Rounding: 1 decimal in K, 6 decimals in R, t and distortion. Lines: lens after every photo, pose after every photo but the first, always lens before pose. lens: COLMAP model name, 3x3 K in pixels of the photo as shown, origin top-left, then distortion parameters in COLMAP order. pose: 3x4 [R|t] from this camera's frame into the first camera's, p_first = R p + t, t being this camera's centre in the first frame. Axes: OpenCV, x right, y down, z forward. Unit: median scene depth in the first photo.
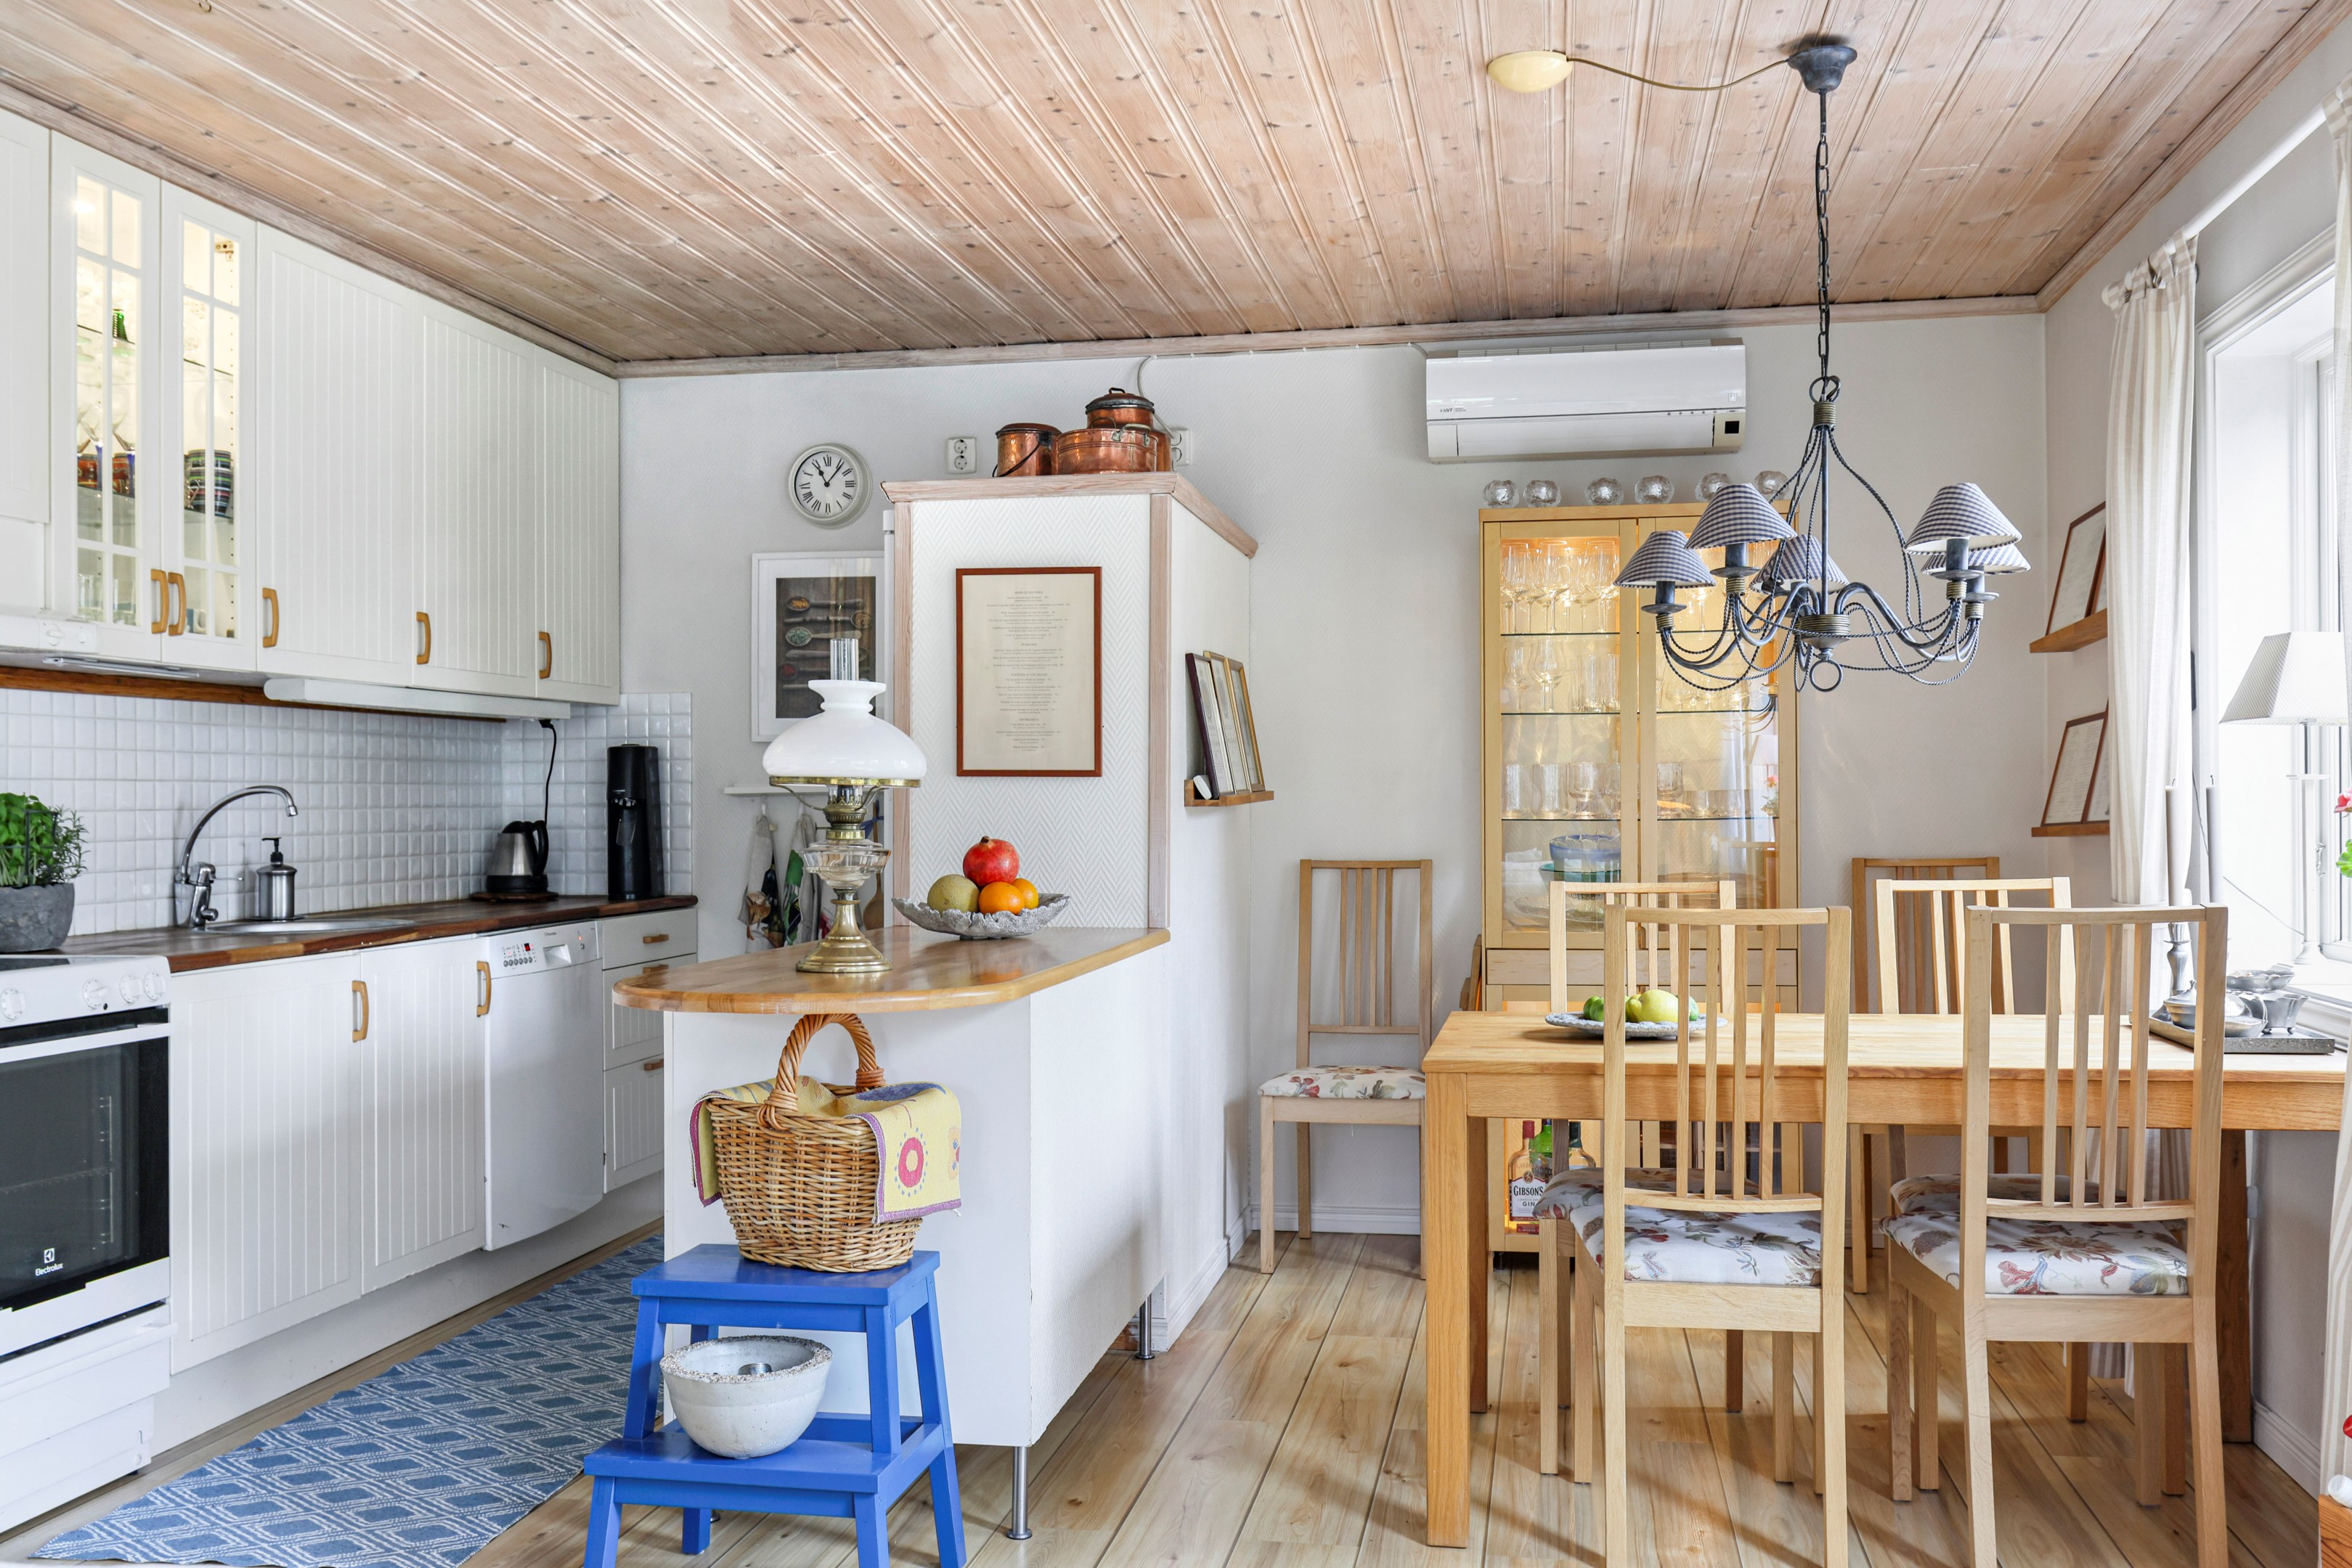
lens RADIAL K [[2123.6, 0, 1181.2], [0, 2123.6, 792.8], [0, 0, 1]] dist [0.014096, -0.024505]
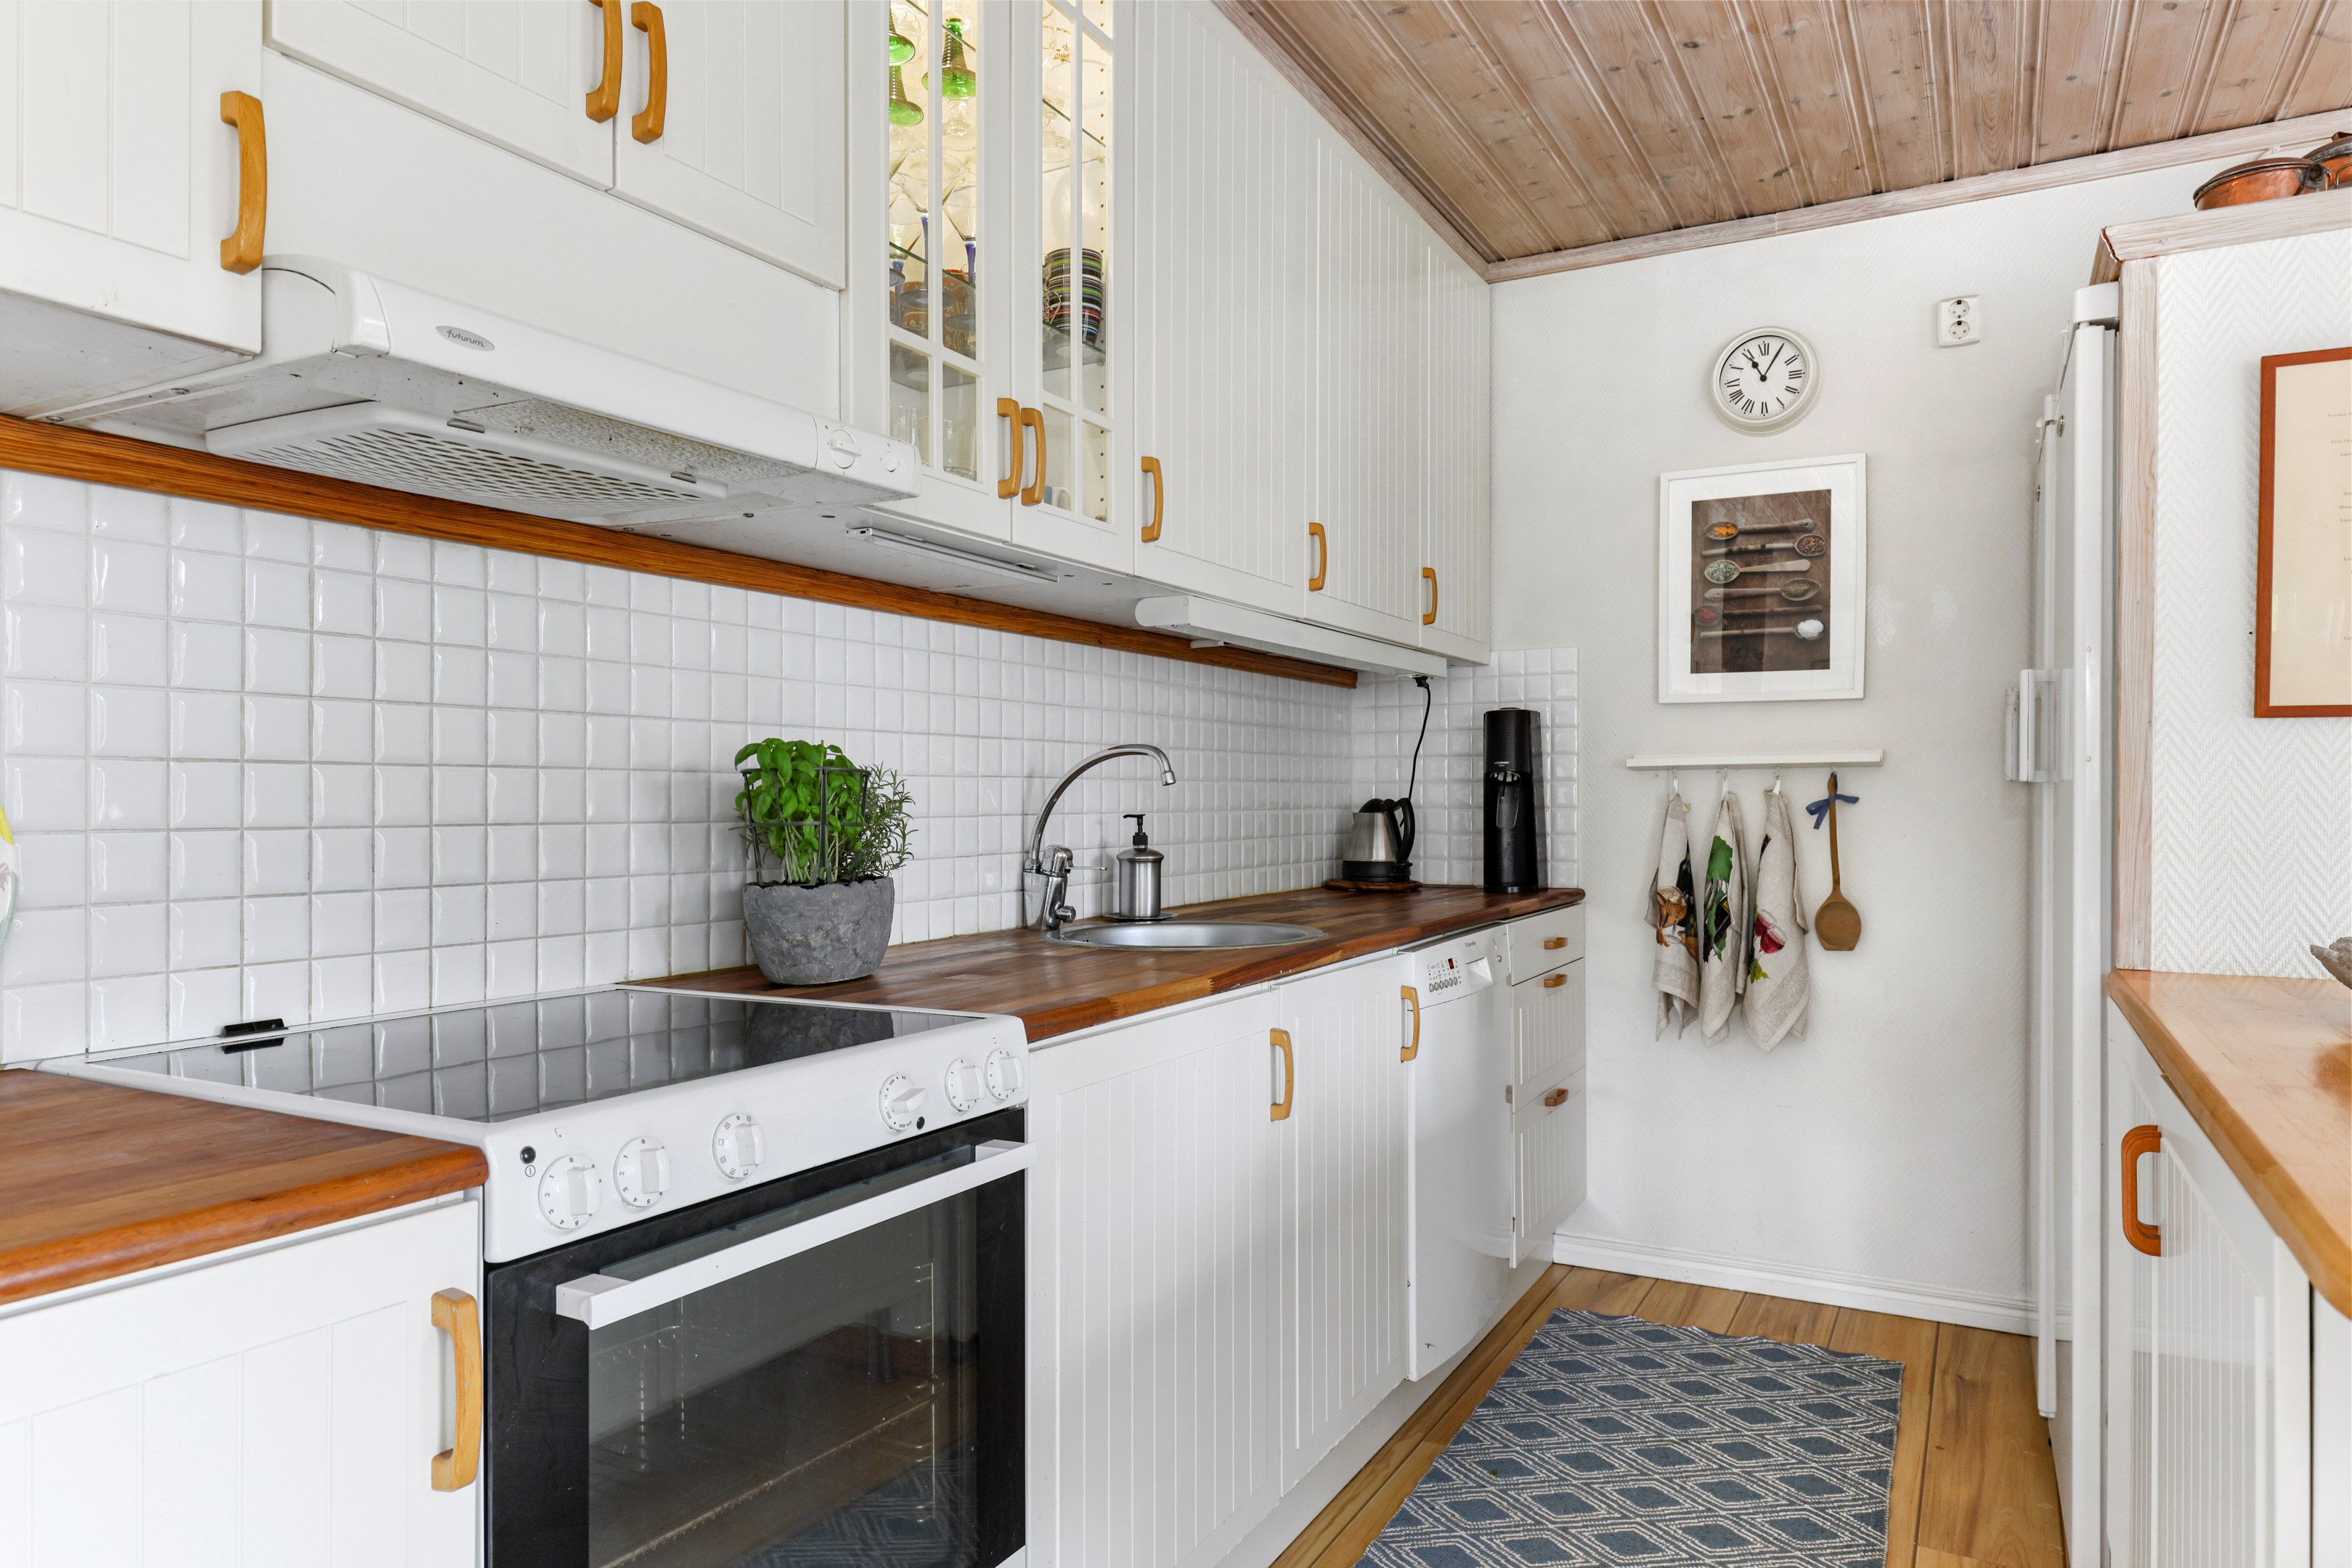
lens RADIAL K [[1480.4, 0, 1174.0], [0, 1480.4, 798.2], [0, 0, 1]] dist [0.000191, -0.001881]
pose [[0.946078, 0.004311, -0.323911, -0.247794], [-0.002589, 0.999980, 0.005746, 0.012453], [0.323930, -0.004598, 0.946070, 0.510173]]
